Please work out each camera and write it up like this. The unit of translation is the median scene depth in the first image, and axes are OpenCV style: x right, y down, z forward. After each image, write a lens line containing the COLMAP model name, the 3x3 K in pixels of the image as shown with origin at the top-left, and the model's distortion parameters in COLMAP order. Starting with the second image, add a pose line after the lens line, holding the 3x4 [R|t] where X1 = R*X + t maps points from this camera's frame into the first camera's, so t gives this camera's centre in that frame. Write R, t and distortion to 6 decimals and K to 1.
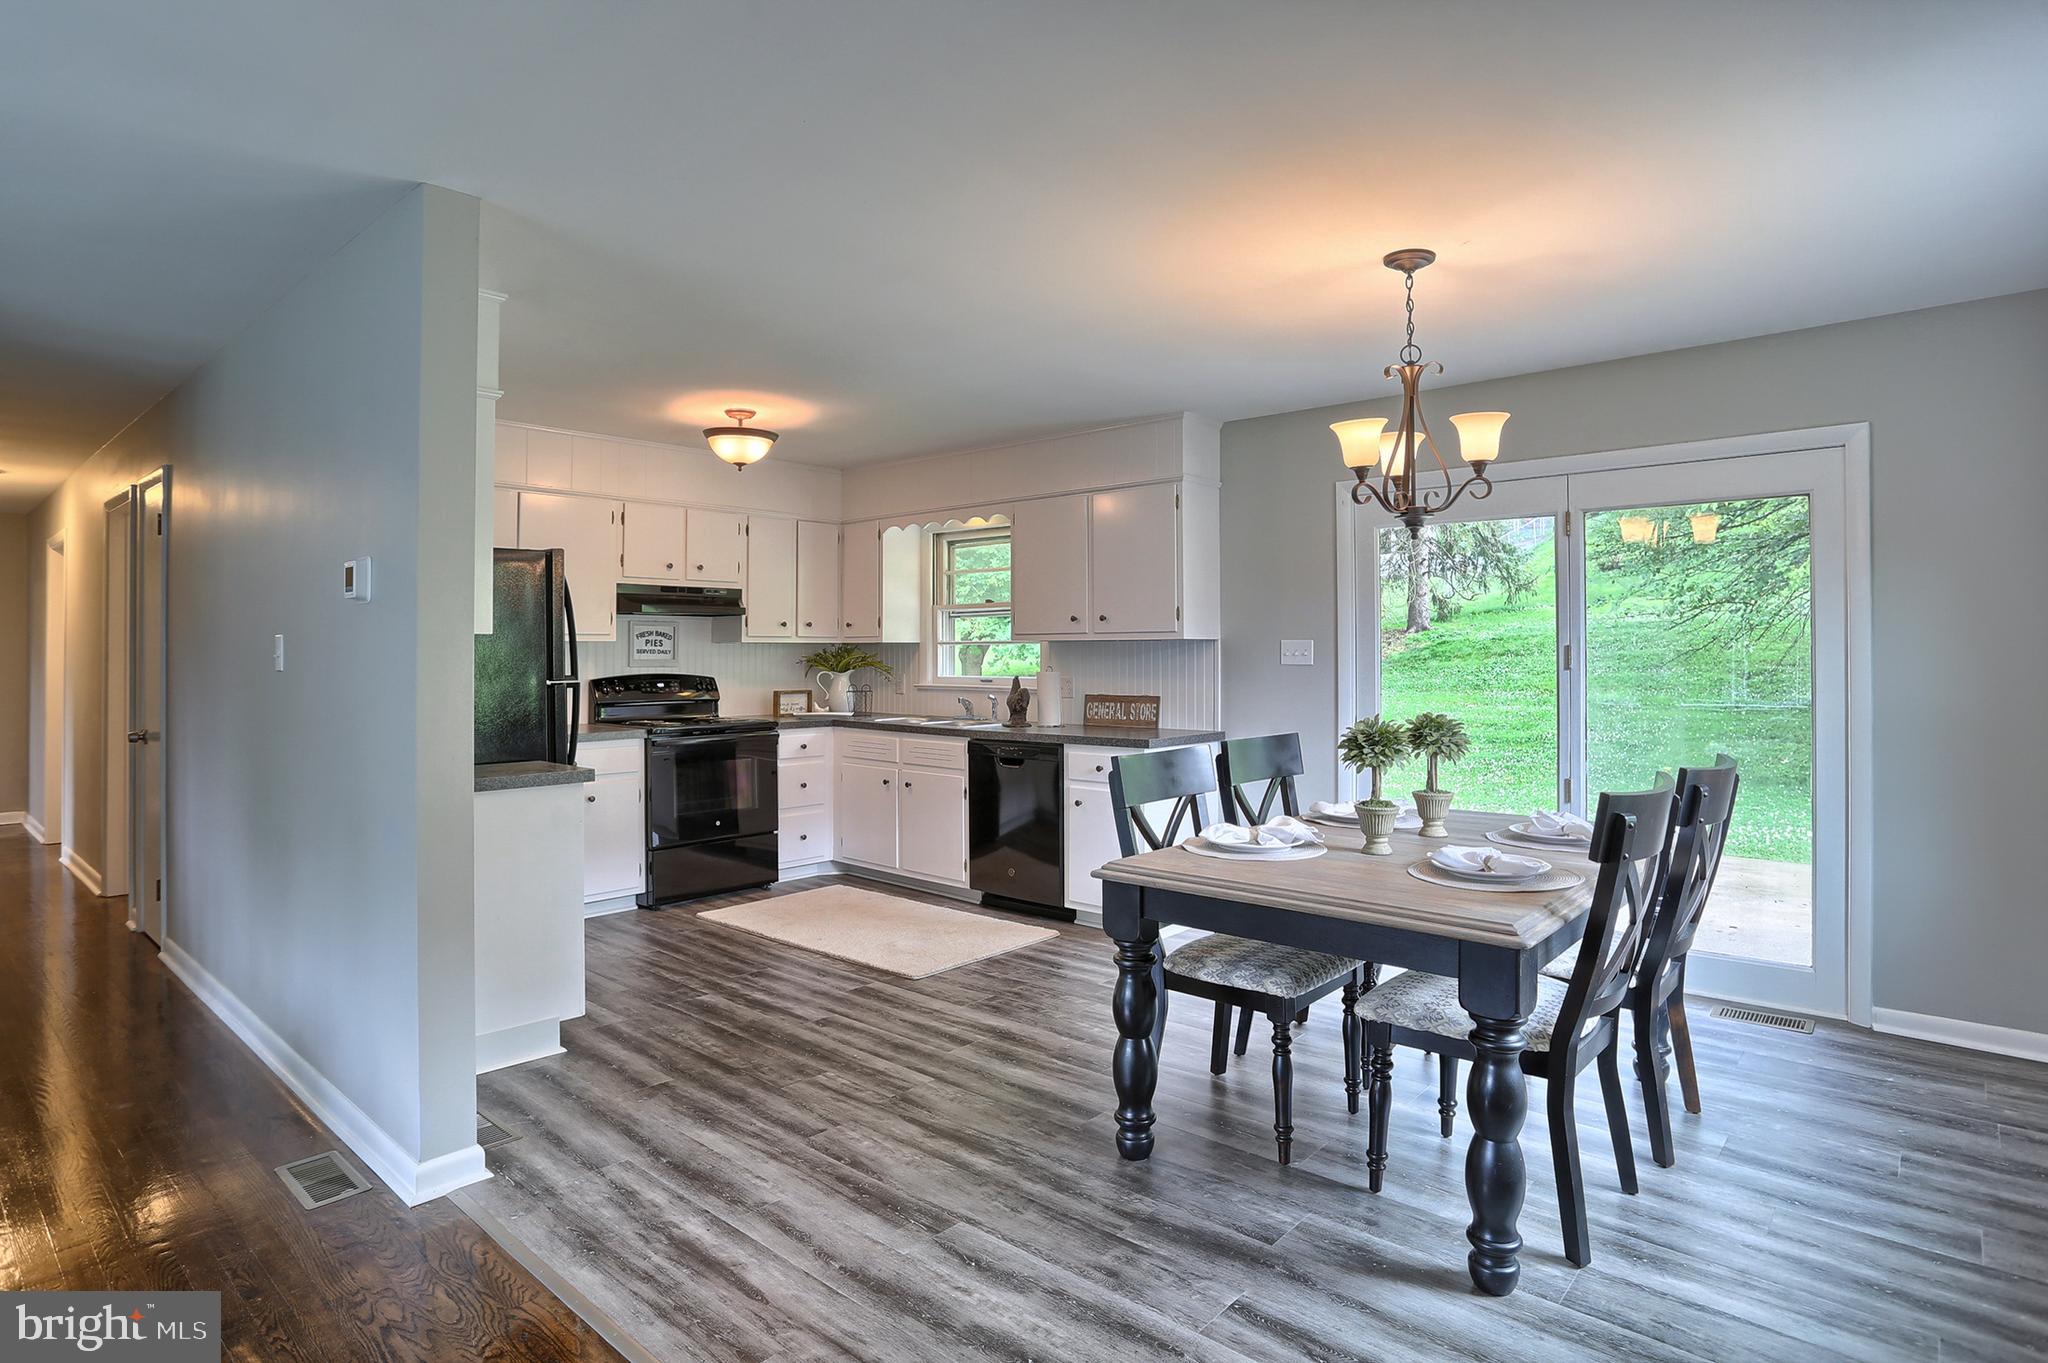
lens RADIAL K [[1084.4, 0, 1012.9], [0, 1084.4, 639.8], [0, 0, 1]] dist [-0.050289, 0.029100]
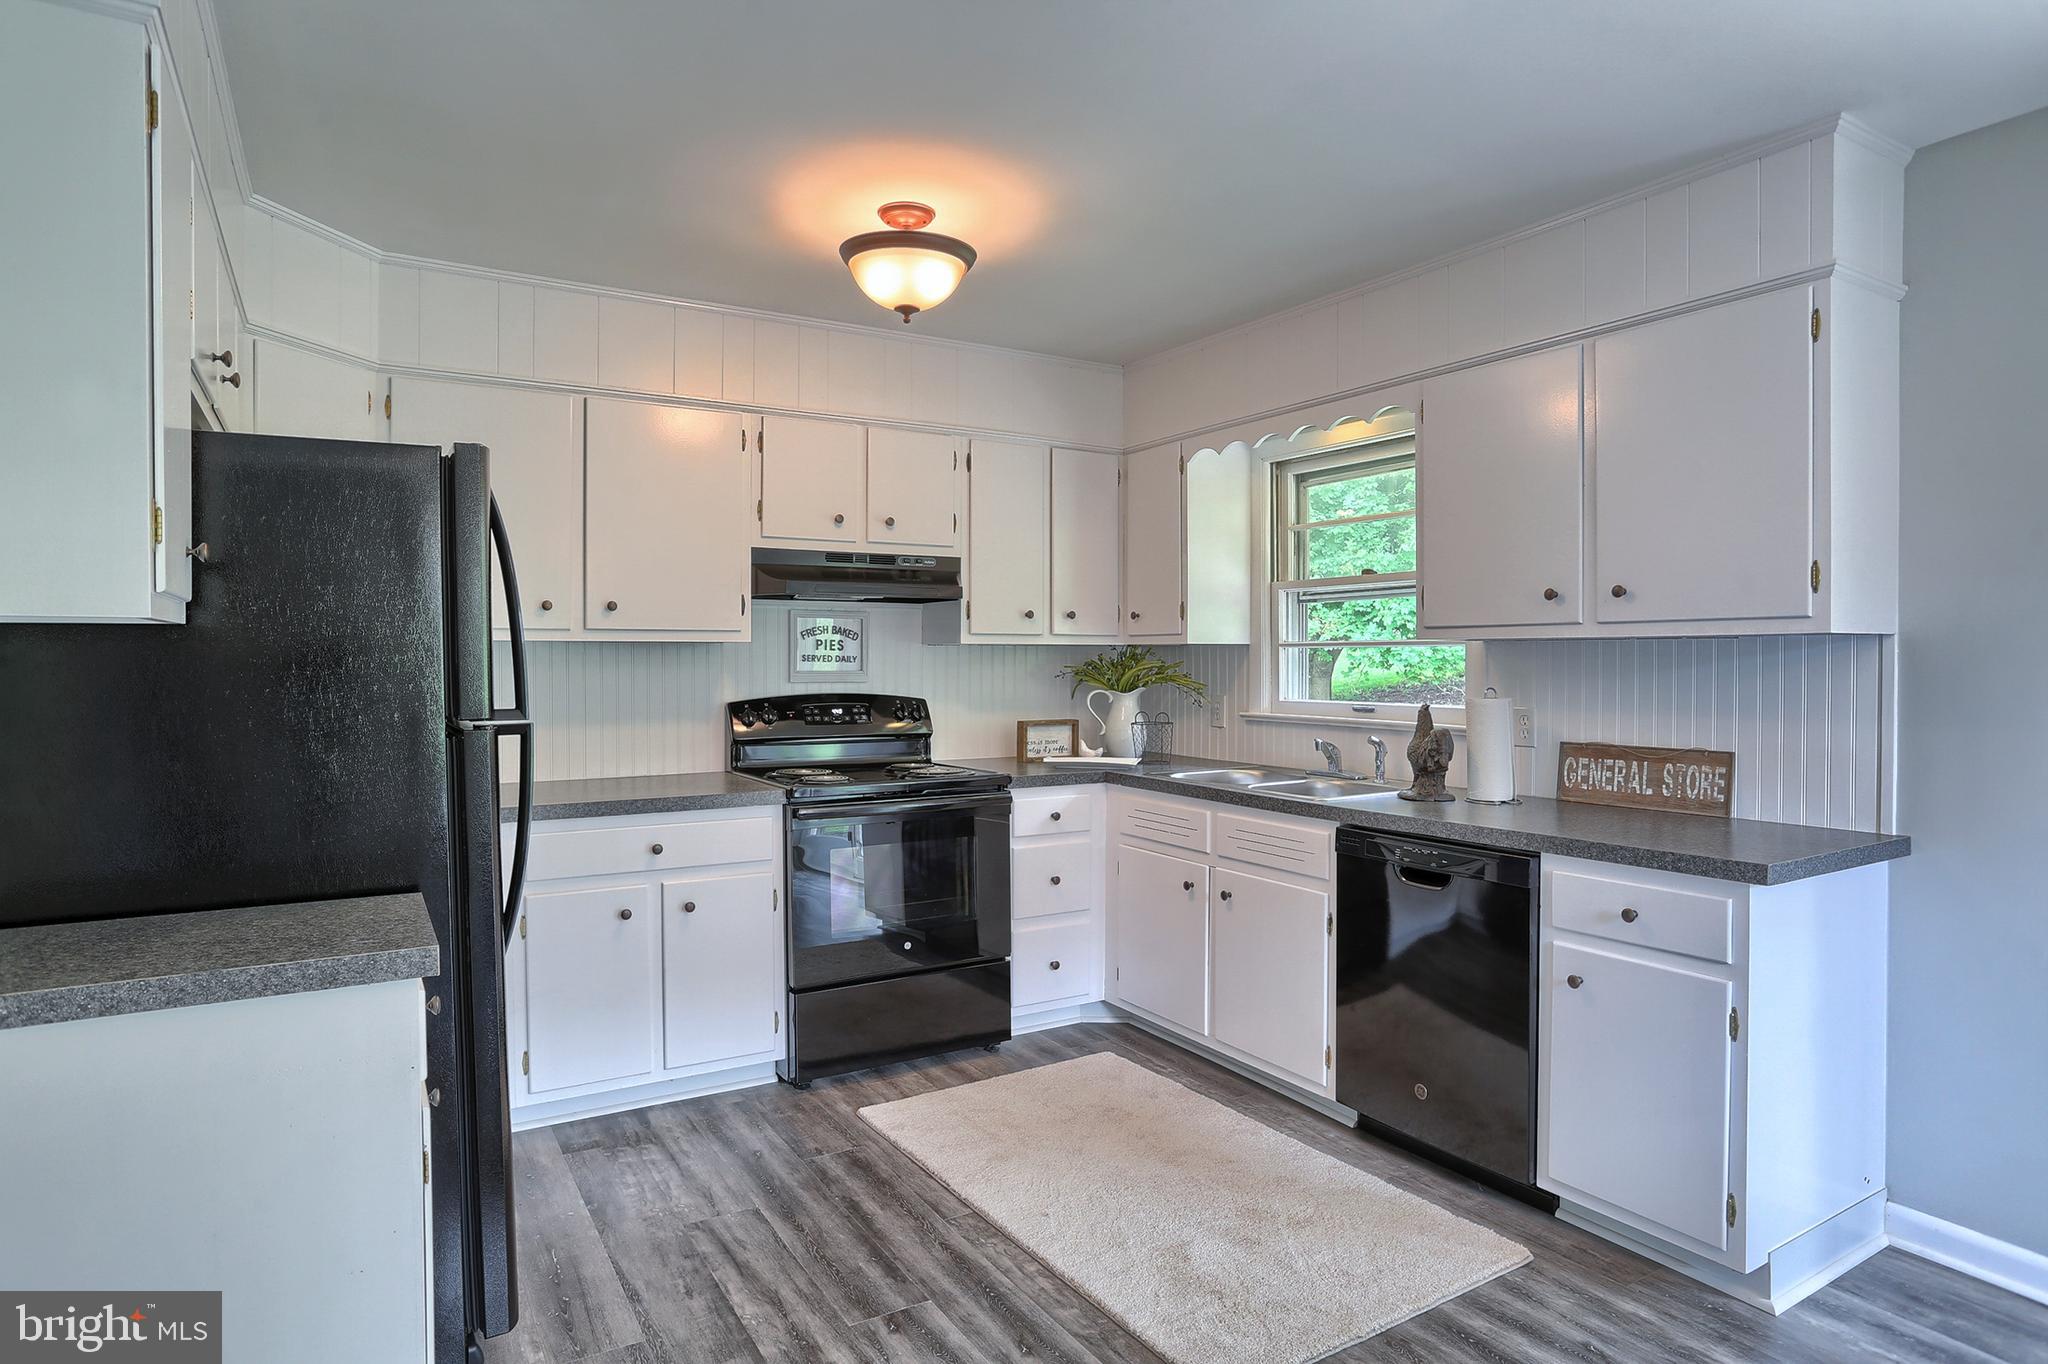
lens RADIAL K [[1145.1, 0, 1073.2], [0, 1145.1, 678.8], [0, 0, 1]] dist [-0.049071, 0.019899]
pose [[0.969978, 0.005578, -0.243128, -0.033989], [0.001623, 0.999566, 0.029411, 0.004004], [0.243187, -0.028923, 0.969548, 0.462169]]
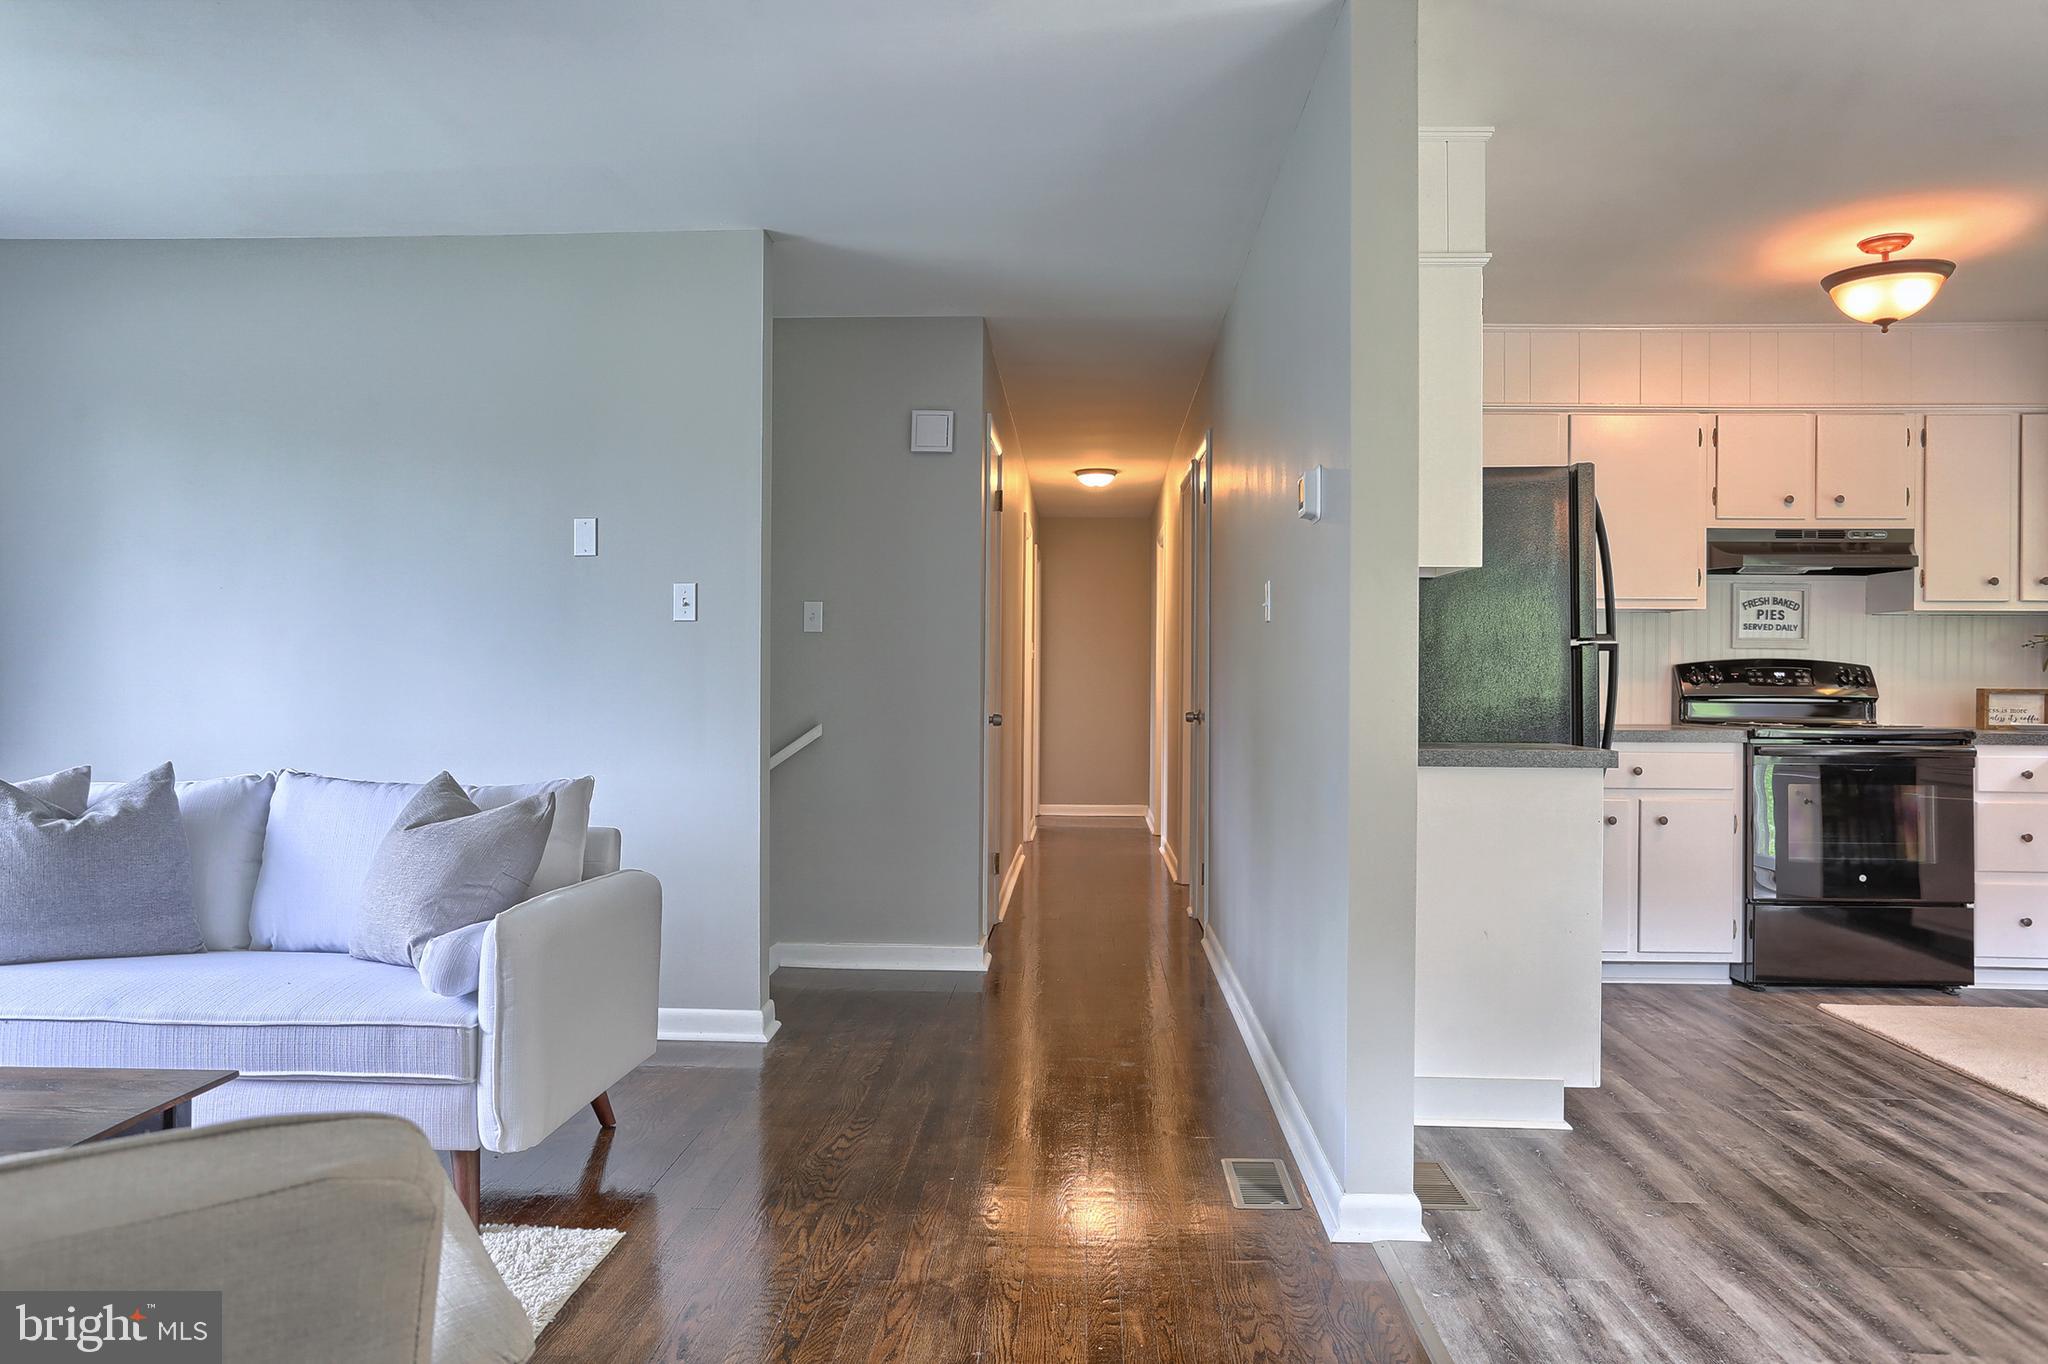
lens RADIAL K [[1374.2, 0, 1013.7], [0, 1374.2, 664.0], [0, 0, 1]] dist [-0.045715, 0.047078]
pose [[0.636424, 0.001385, -0.771339, 0.044795], [-0.003138, 0.999995, -0.000793, 0.045442], [0.771333, 0.002925, 0.636425, 0.071404]]
